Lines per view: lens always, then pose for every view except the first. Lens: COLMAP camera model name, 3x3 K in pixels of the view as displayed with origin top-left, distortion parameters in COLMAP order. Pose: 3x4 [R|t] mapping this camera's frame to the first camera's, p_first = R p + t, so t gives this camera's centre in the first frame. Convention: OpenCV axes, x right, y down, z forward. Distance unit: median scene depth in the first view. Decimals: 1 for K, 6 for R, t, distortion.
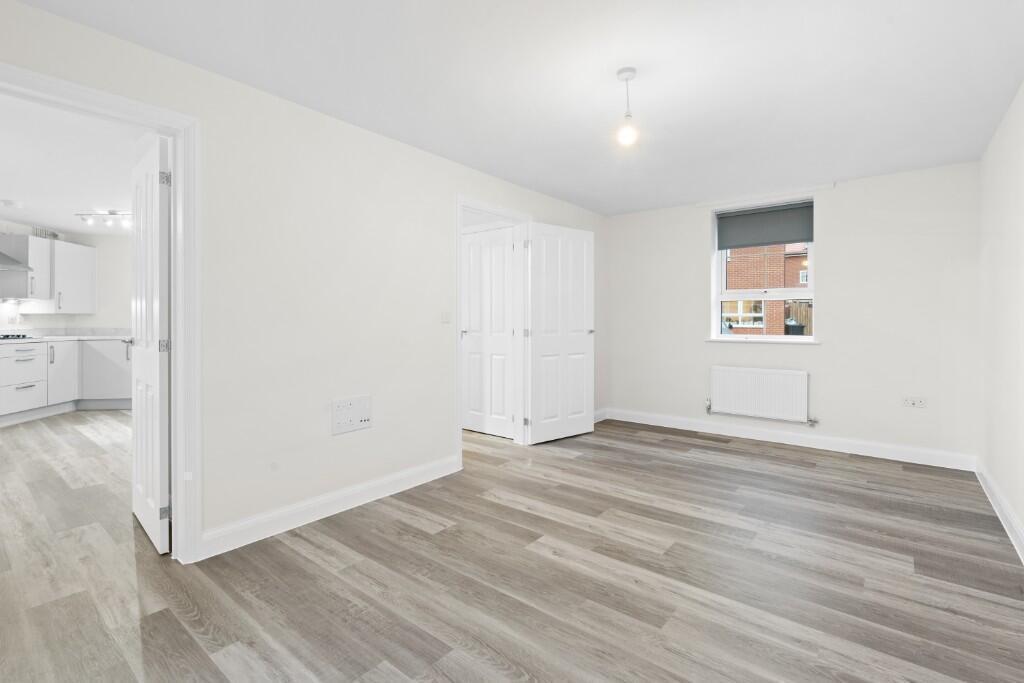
lens RADIAL K [[476.5, 0, 511.9], [0, 476.5, 333.8], [0, 0, 1]] dist [0.003217, 0.000840]
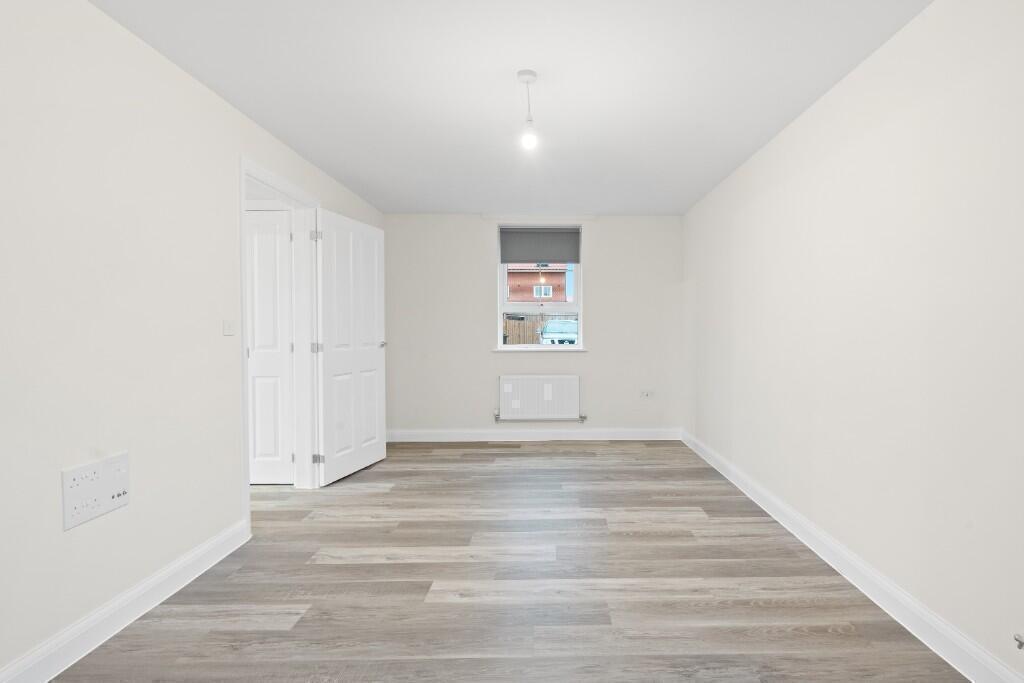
lens RADIAL K [[515.4, 0, 512.2], [0, 515.4, 351.2], [0, 0, 1]] dist [-0.004413, 0.000112]
pose [[0.762265, -0.026917, 0.646705, -0.355825], [0.019843, 0.999637, 0.018217, -0.006469], [-0.646960, -0.001054, 0.762523, 0.170325]]
